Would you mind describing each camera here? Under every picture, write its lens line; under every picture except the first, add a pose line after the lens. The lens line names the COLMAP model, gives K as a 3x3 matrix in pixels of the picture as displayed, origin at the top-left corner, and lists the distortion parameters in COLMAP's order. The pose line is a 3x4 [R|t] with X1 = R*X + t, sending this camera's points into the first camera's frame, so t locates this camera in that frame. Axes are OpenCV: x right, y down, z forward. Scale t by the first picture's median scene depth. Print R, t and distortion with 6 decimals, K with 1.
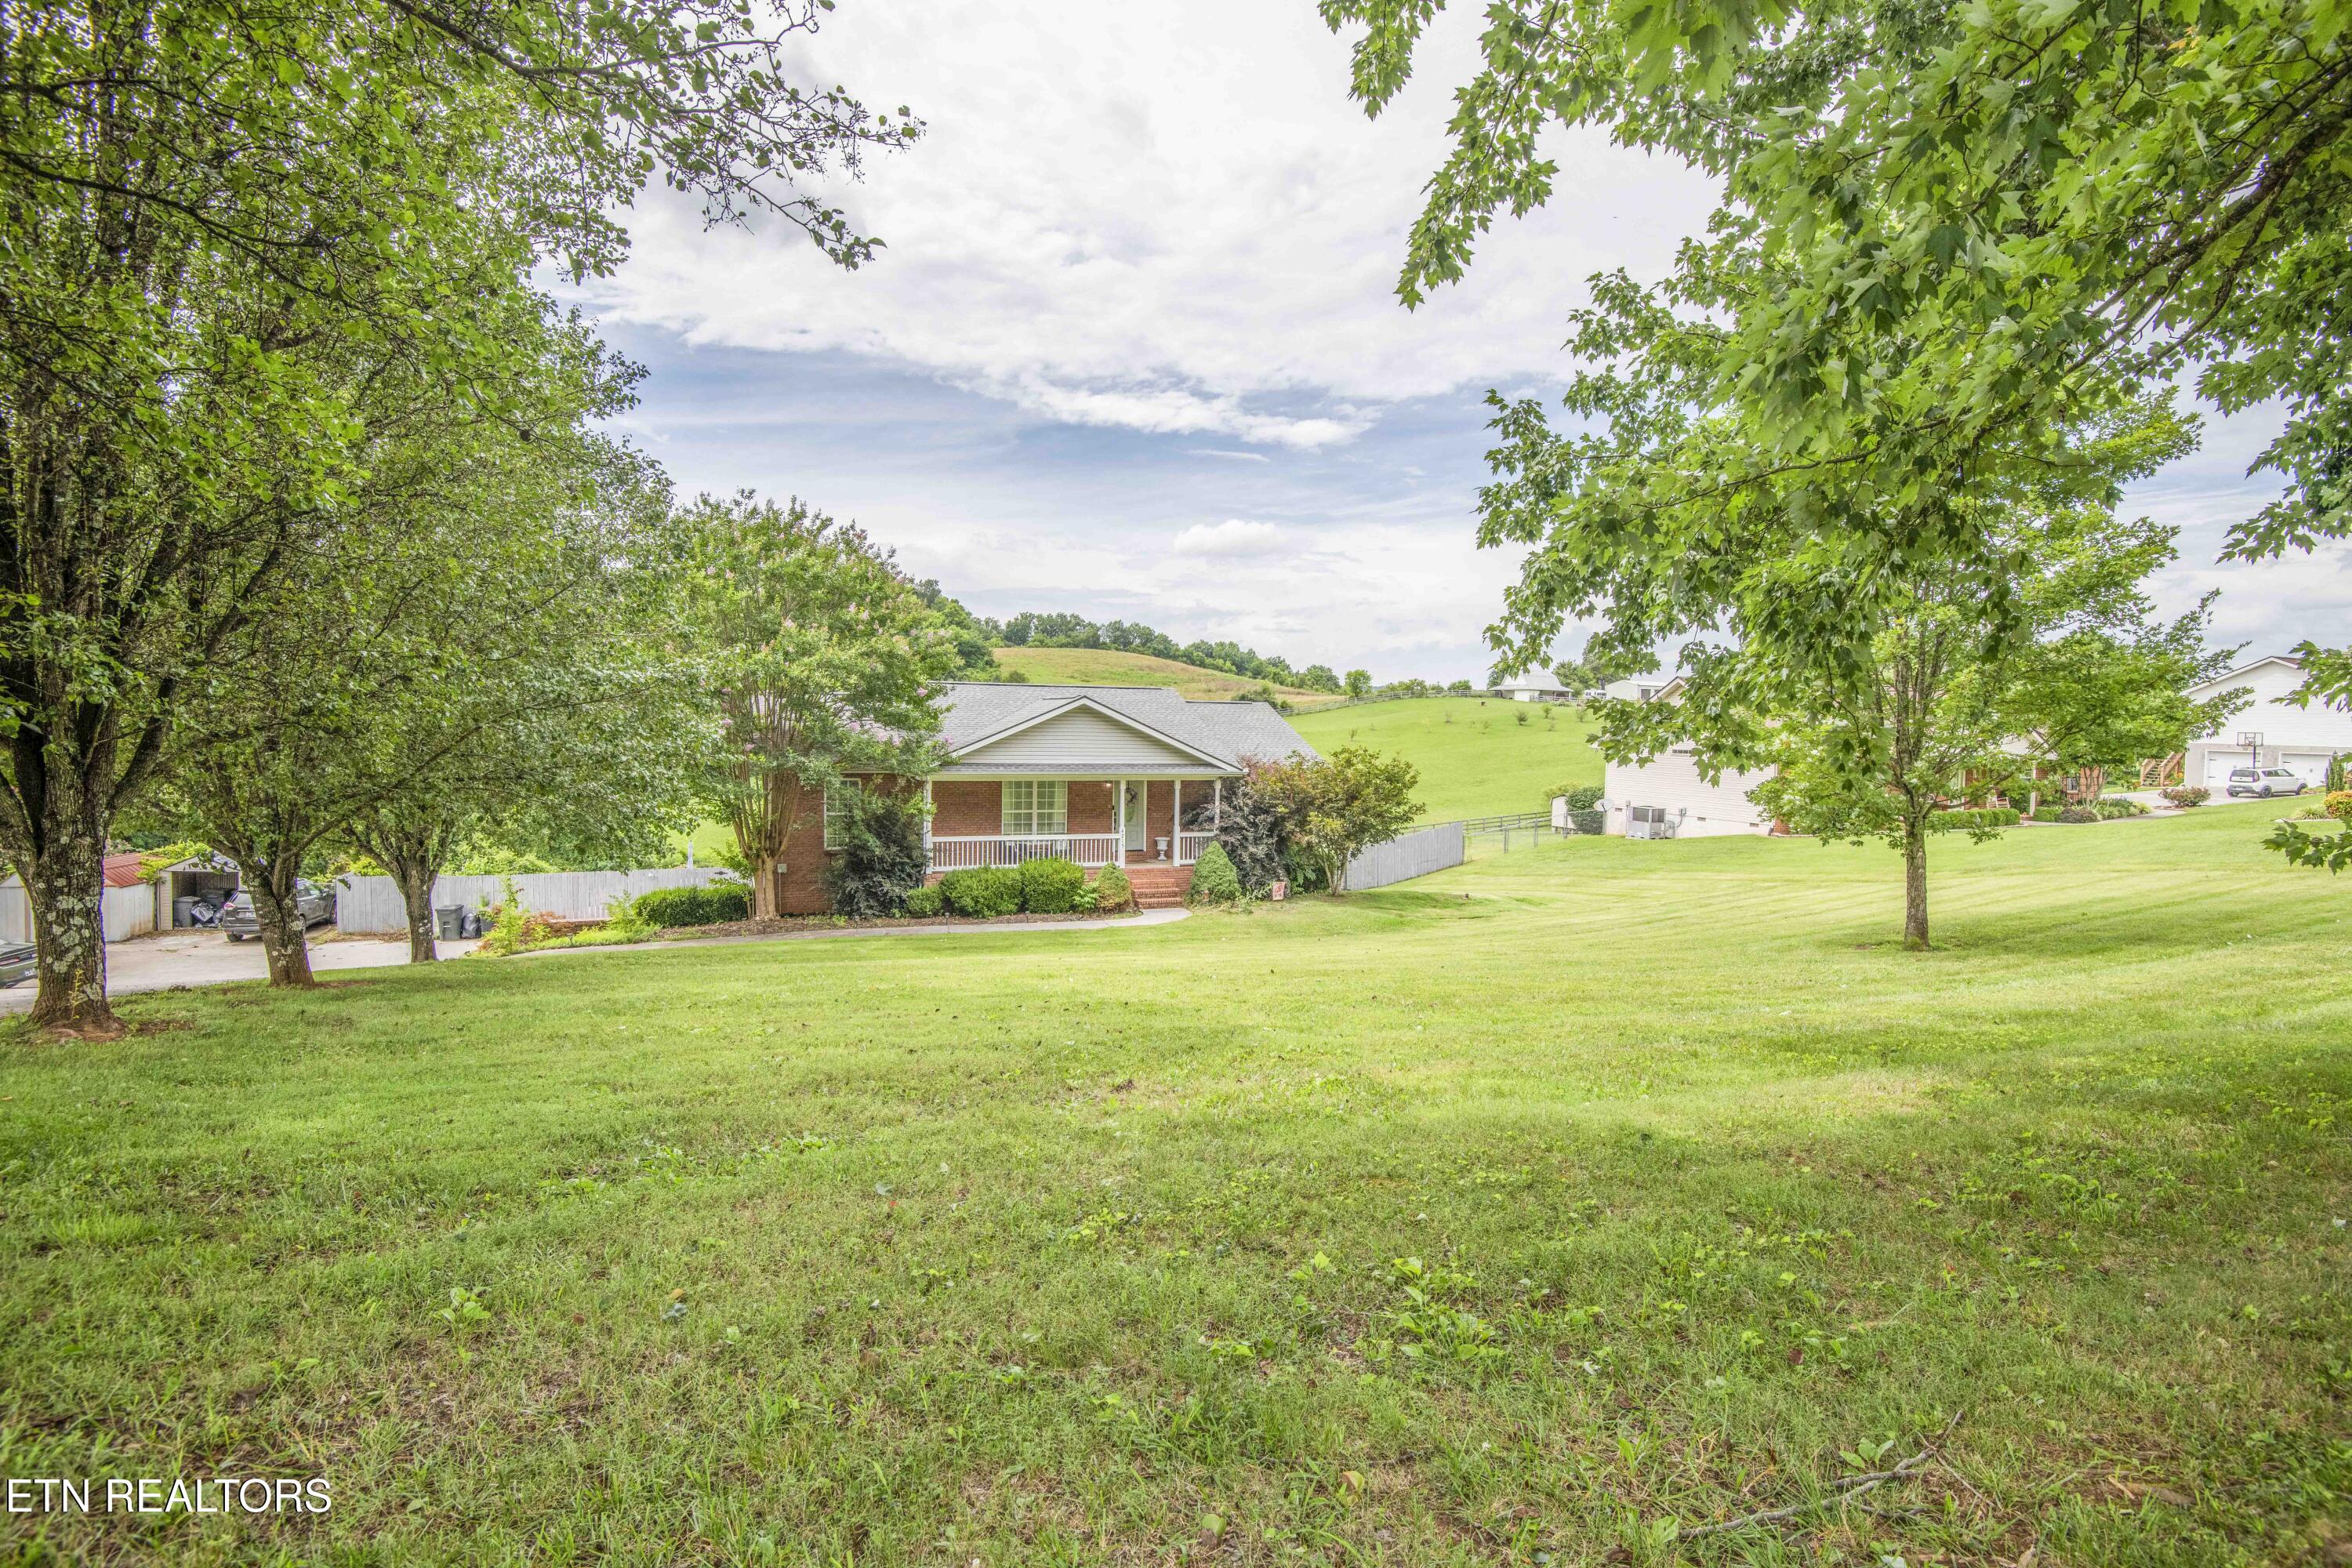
lens RADIAL K [[1080.3, 0, 1188.4], [0, 1080.3, 780.6], [0, 0, 1]] dist [-0.013037, -0.017578]
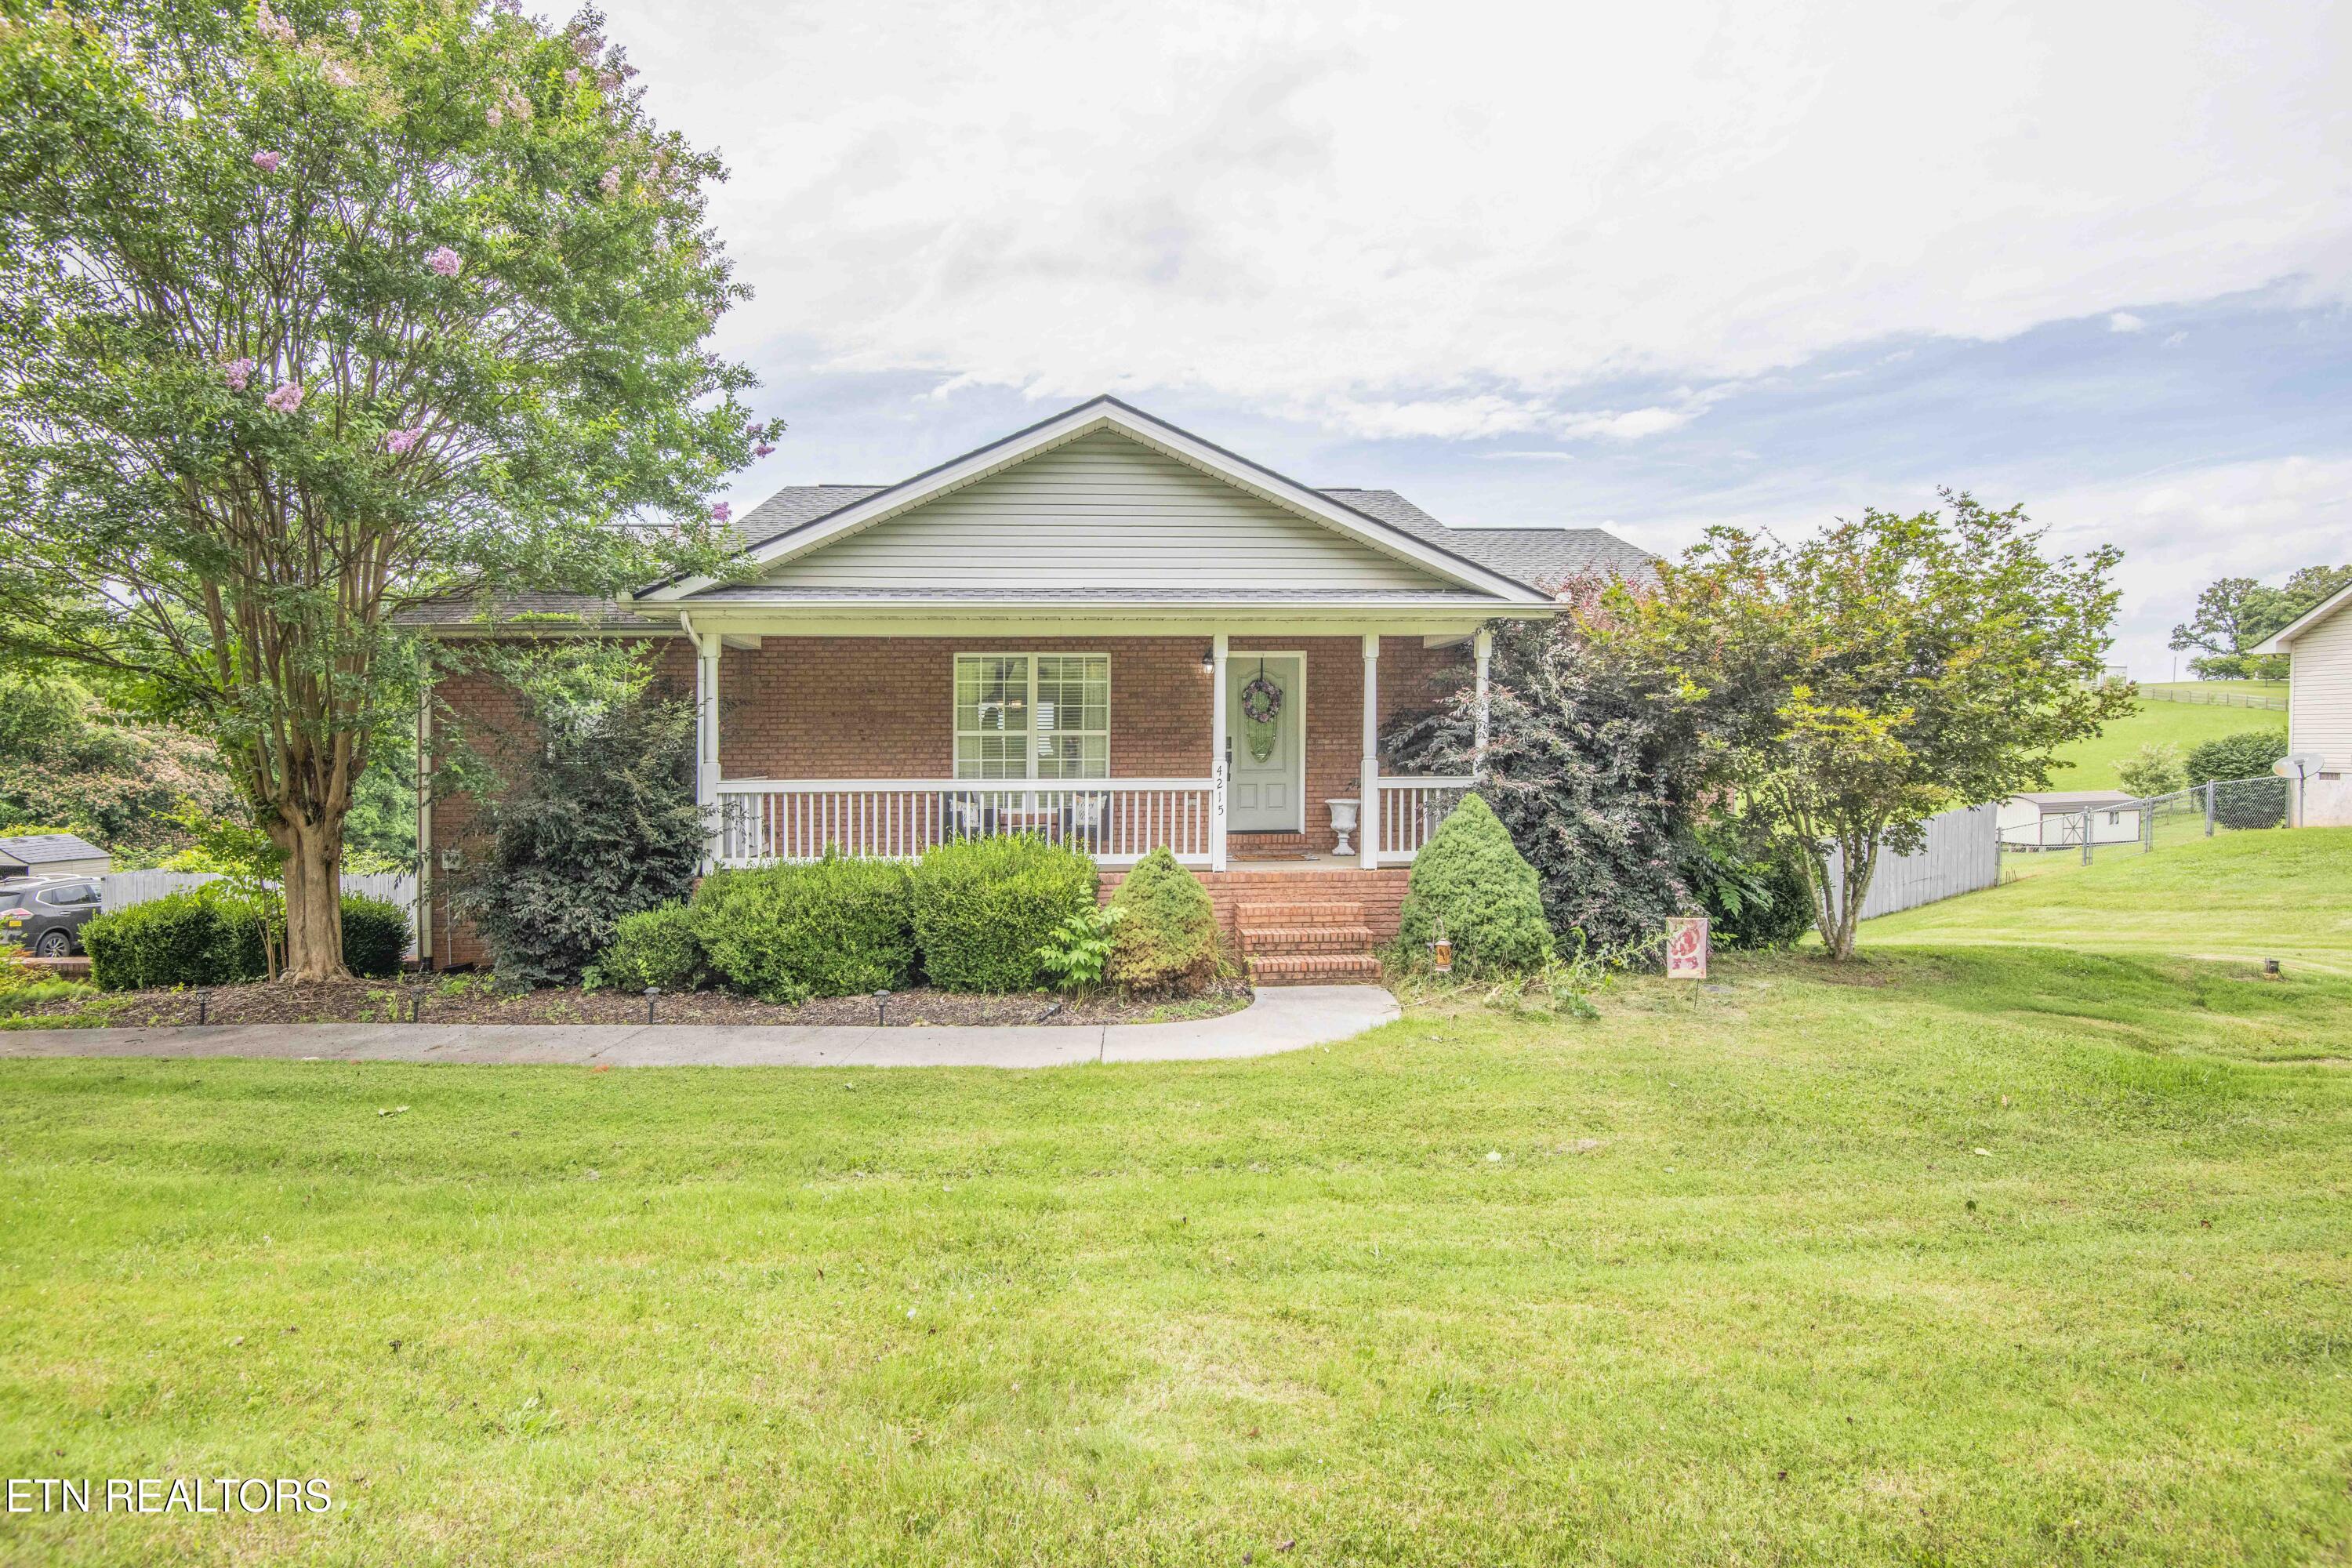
lens RADIAL K [[1080.3, 0, 1188.4], [0, 1080.3, 780.6], [0, 0, 1]] dist [-0.013037, -0.017578]
pose [[0.957879, -0.014107, -0.286827, 0.035604], [0.005770, 0.999537, -0.029888, 0.060647], [0.287116, 0.026974, 0.957516, 0.639457]]
